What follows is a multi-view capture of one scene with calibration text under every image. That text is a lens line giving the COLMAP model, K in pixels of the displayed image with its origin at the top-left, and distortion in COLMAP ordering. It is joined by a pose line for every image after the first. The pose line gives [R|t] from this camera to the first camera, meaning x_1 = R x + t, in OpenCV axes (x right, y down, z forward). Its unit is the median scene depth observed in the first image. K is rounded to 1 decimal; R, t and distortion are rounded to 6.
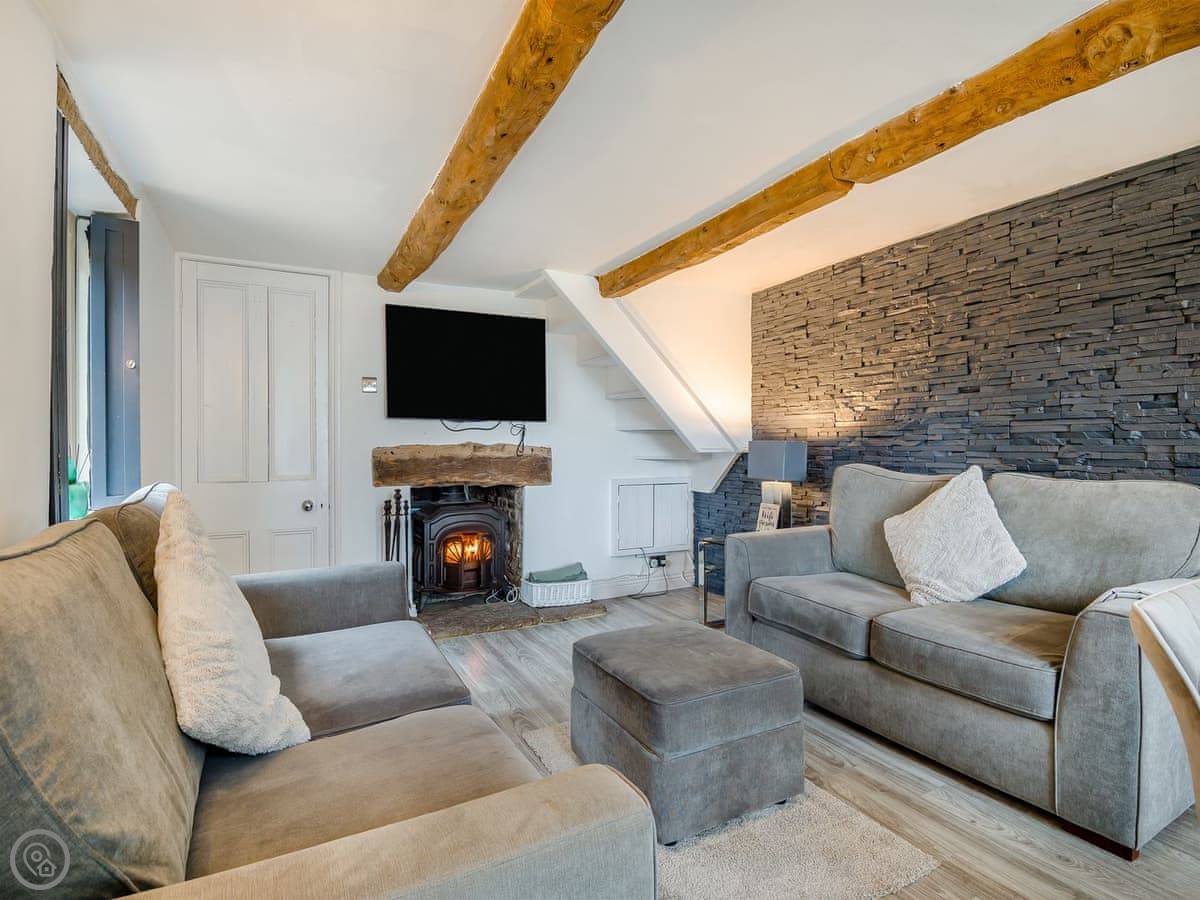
lens RADIAL K [[611.8, 0, 598.4], [0, 611.8, 452.0], [0, 0, 1]] dist [-0.003521, -0.001194]
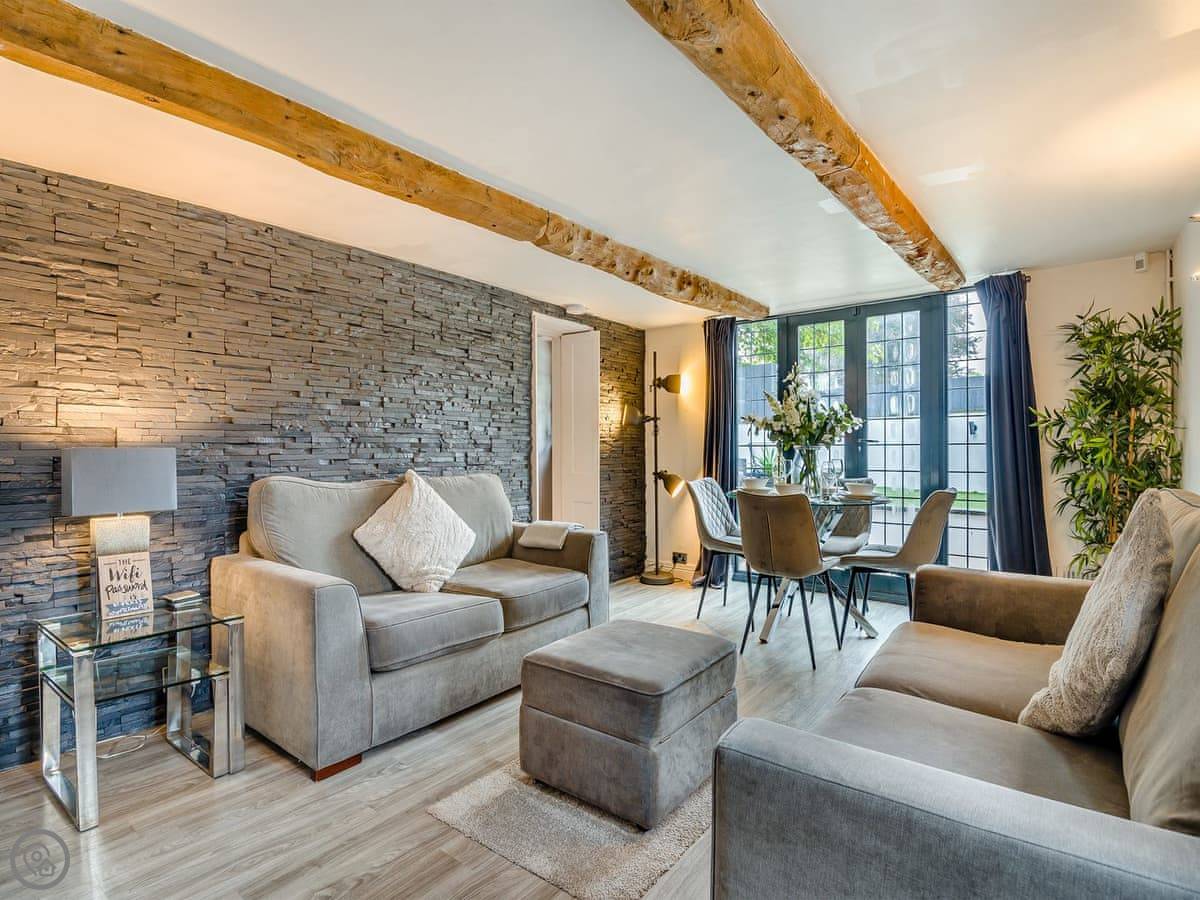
lens RADIAL K [[611.8, 0, 597.1], [0, 611.8, 454.8], [0, 0, 1]] dist [-0.003521, -0.001194]
pose [[-0.415498, 0.000689, 0.909594, -0.584983], [0.021113, 0.999738, 0.008887, -0.009321], [-0.909349, 0.022897, -0.415404, 1.088446]]
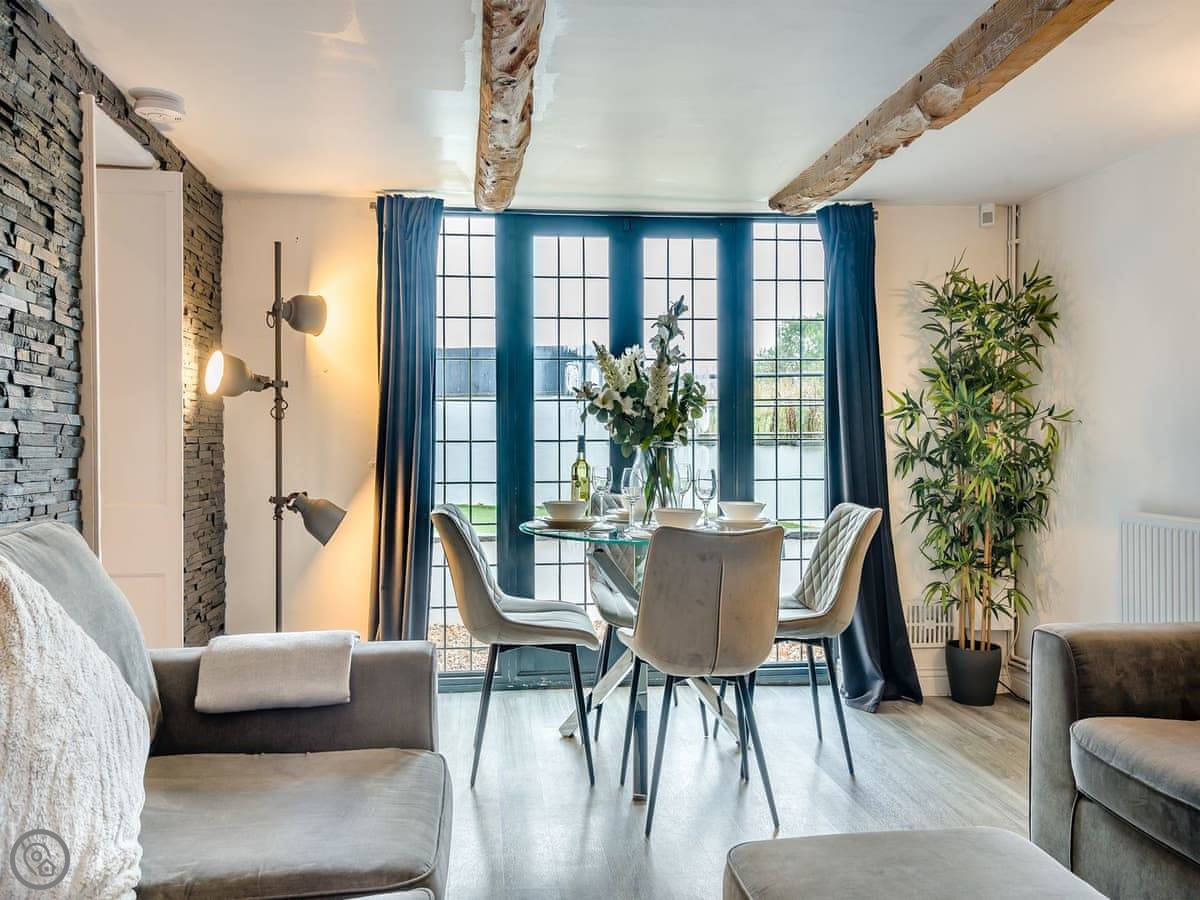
lens RADIAL K [[960.5, 0, 601.8], [0, 960.5, 443.3], [0, 0, 1]] dist [0.083095, -0.003089]
pose [[-0.930535, 0.010250, 0.366060, 0.066111], [0.015876, 0.999798, 0.012363, -0.022241], [-0.365859, 0.017316, -0.930509, 1.281047]]
